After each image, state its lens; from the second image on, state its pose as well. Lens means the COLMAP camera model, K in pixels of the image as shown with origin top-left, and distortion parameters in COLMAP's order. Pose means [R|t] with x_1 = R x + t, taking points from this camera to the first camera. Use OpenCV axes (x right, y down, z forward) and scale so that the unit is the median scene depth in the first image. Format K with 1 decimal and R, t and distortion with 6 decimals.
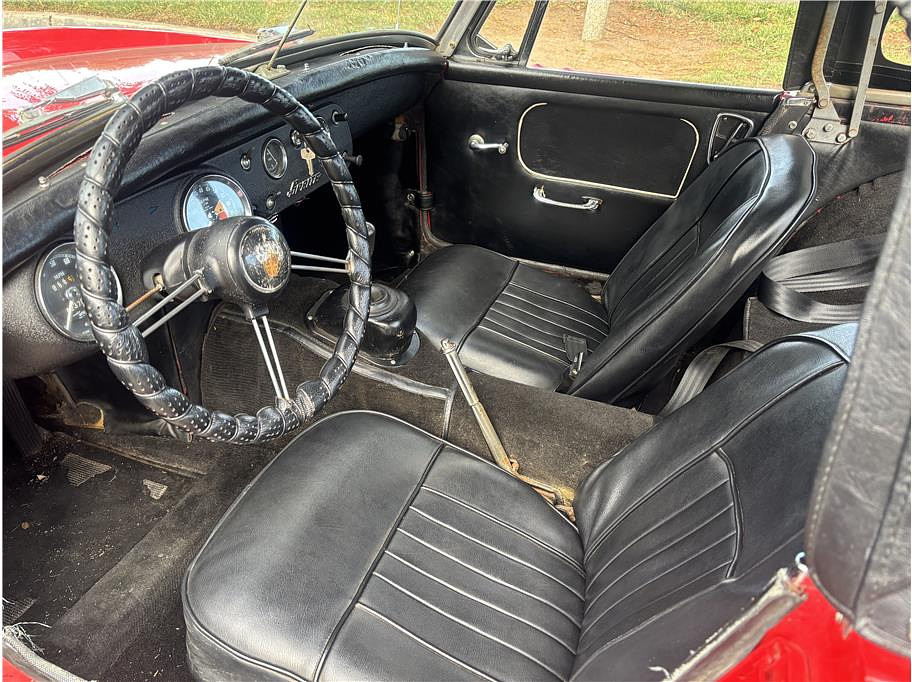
lens RADIAL K [[696.1, 0, 452.3], [0, 696.1, 340.6], [0, 0, 1]] dist [0.052449, -0.050808]
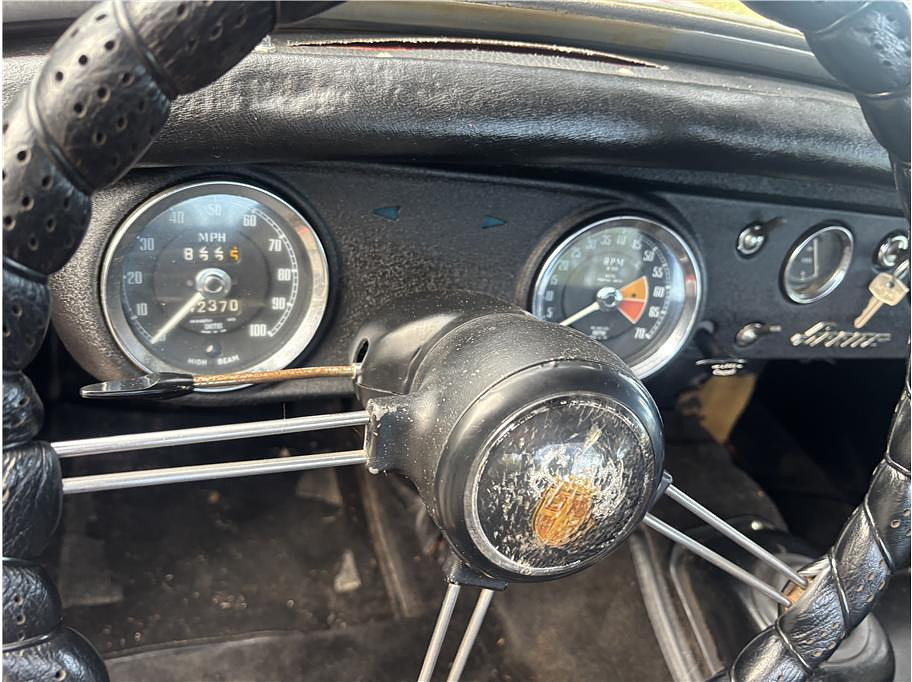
lens RADIAL K [[715.0, 0, 456.1], [0, 715.0, 340.4], [0, 0, 1]] dist [-0.012167, -0.007045]
pose [[0.618359, 0.546746, -0.564536, -0.116393], [-0.591897, 0.796554, 0.123124, -0.146537], [0.517001, 0.258012, 0.816174, 0.544117]]
